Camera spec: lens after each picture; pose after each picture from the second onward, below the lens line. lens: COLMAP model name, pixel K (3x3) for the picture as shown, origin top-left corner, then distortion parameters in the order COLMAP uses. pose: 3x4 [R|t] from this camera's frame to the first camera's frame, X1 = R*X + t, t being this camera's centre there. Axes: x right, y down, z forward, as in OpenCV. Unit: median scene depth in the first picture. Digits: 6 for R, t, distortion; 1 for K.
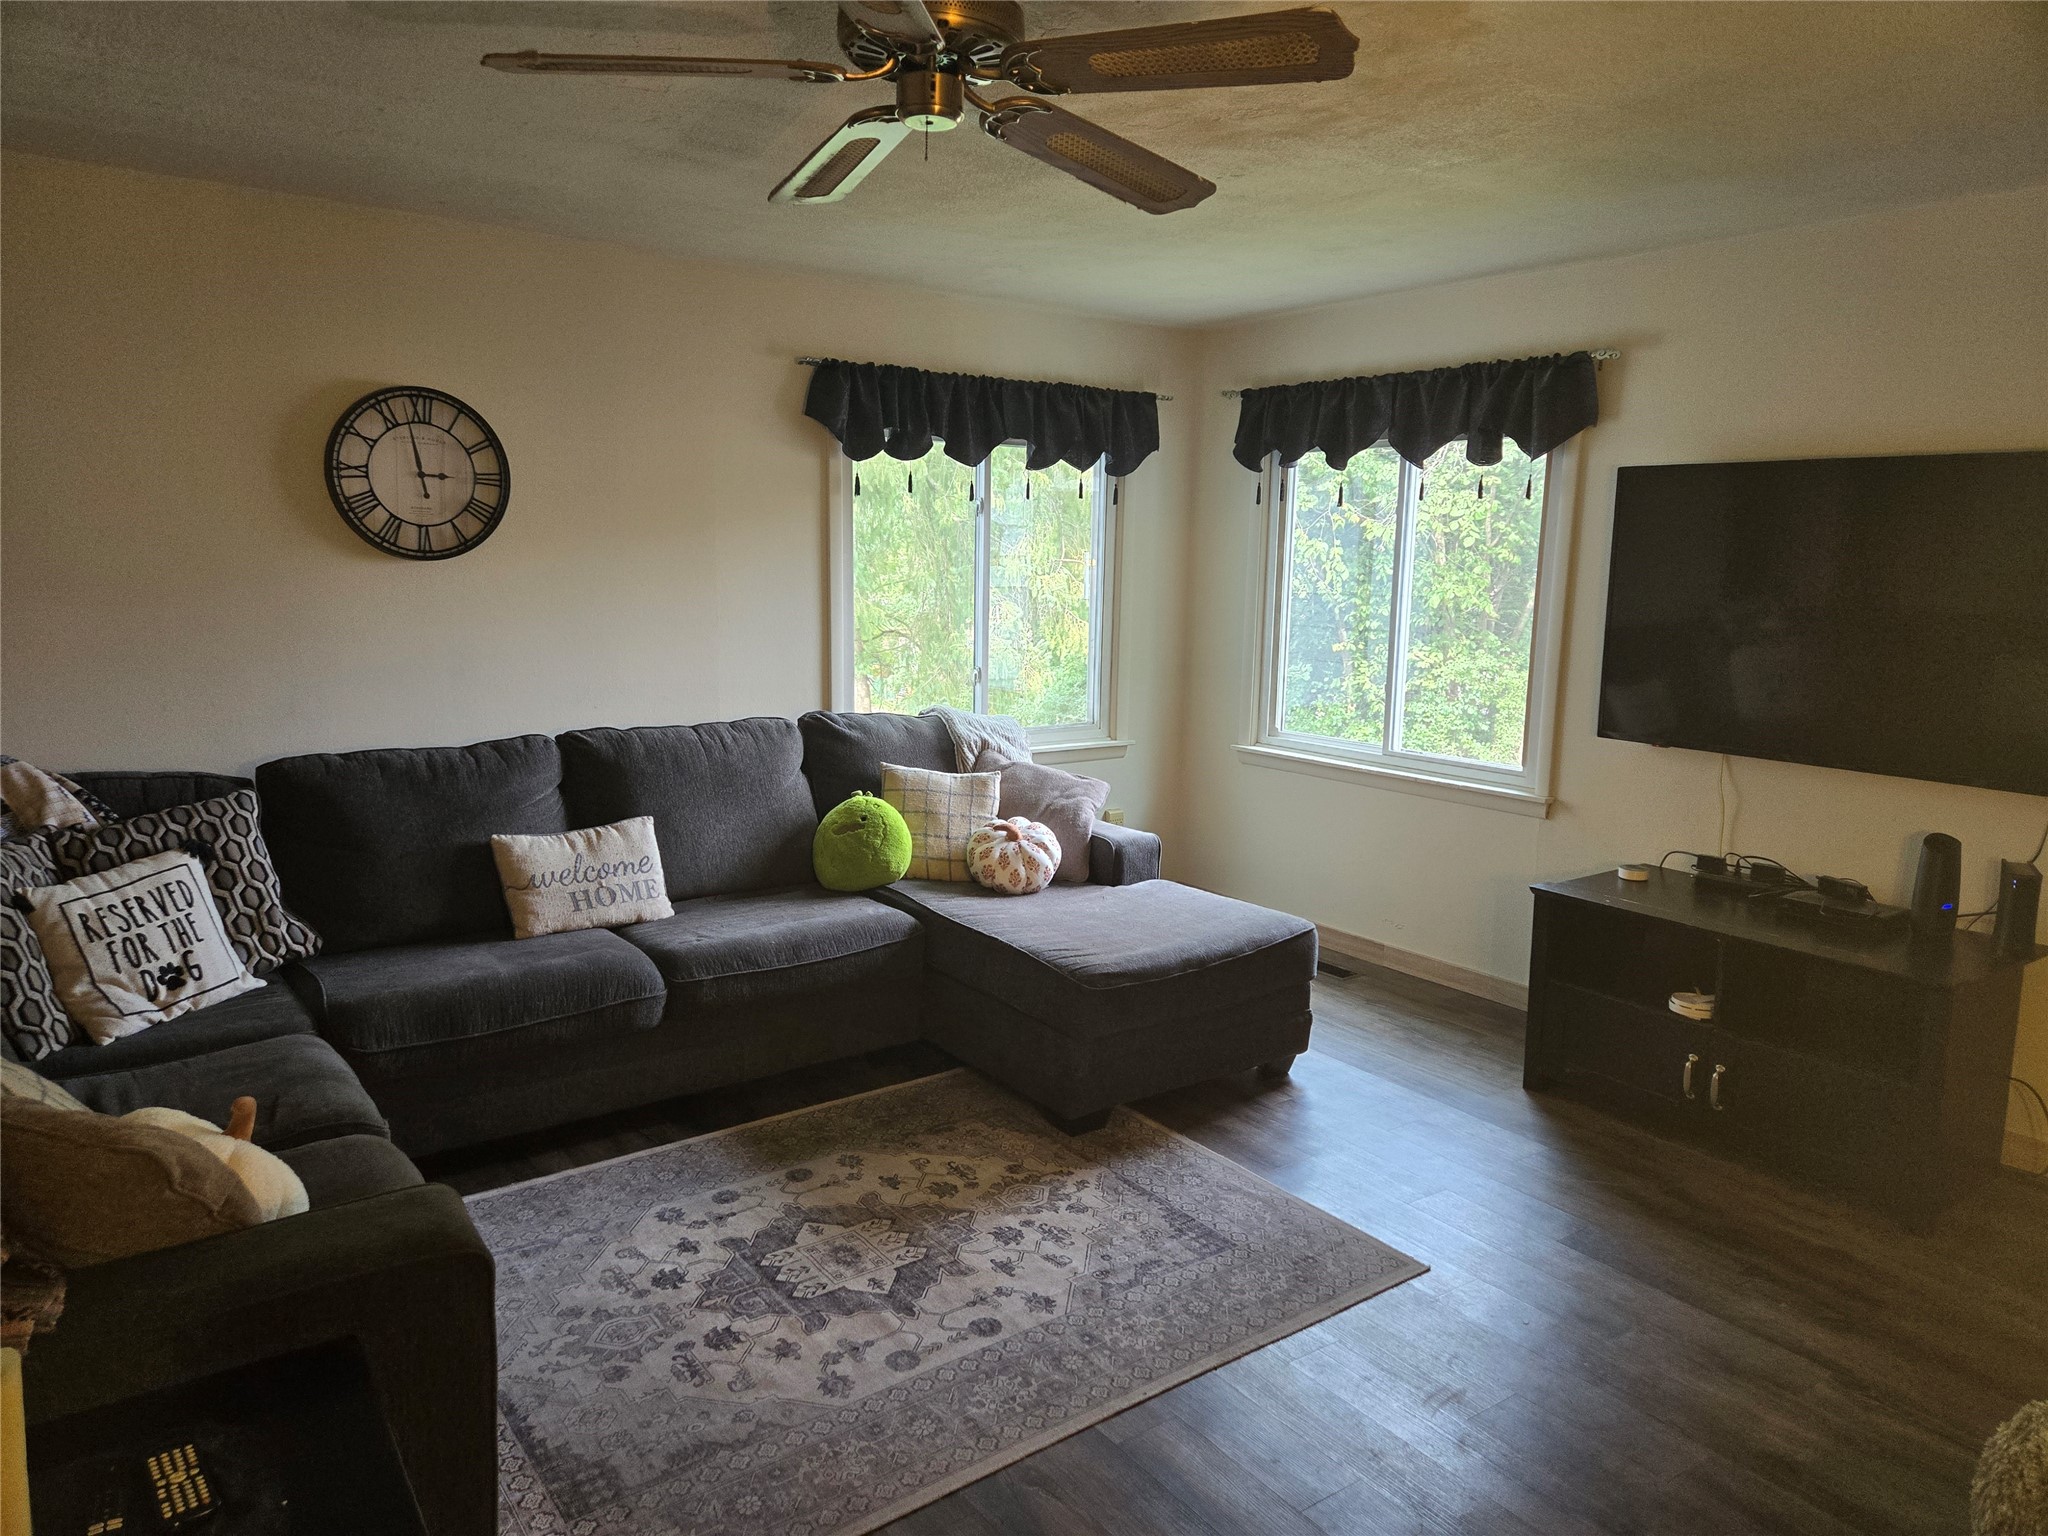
lens RADIAL K [[1395.6, 0, 1032.1], [0, 1395.6, 764.5], [0, 0, 1]] dist [0.064279, -0.051930]
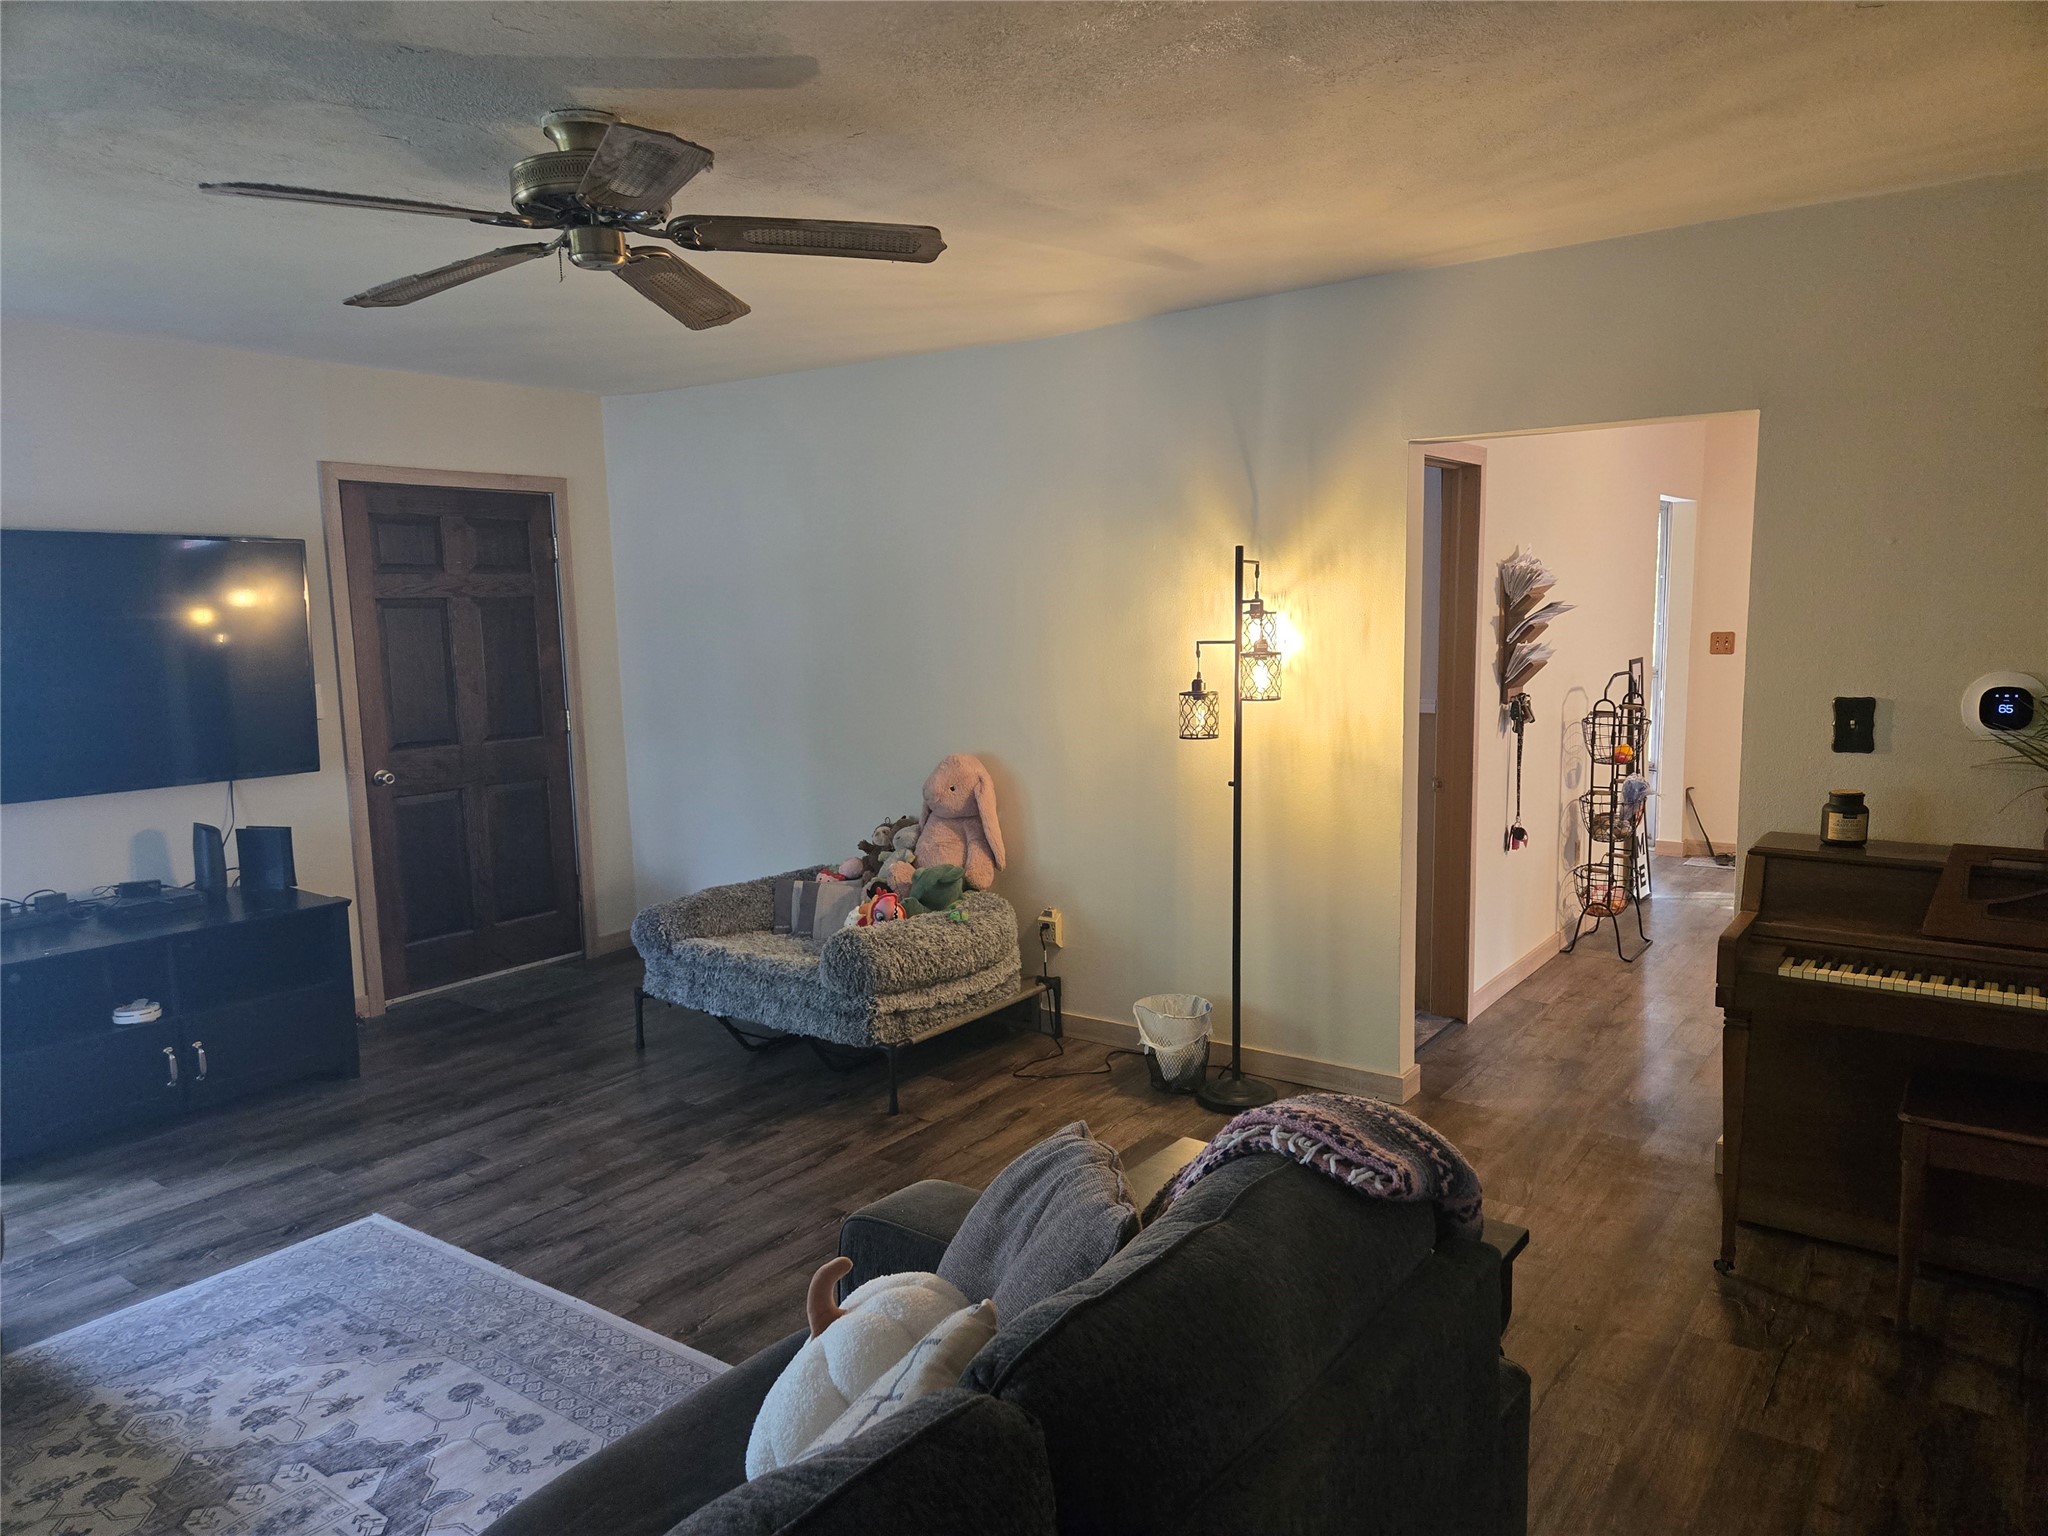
lens RADIAL K [[1395.6, 0, 1028.3], [0, 1395.6, 772.5], [0, 0, 1]] dist [0.064279, -0.051930]
pose [[-0.329687, -0.126188, 0.935619, -0.871715], [0.157128, 0.969871, 0.186175, -0.125111], [-0.930923, 0.208392, -0.299926, 0.697196]]
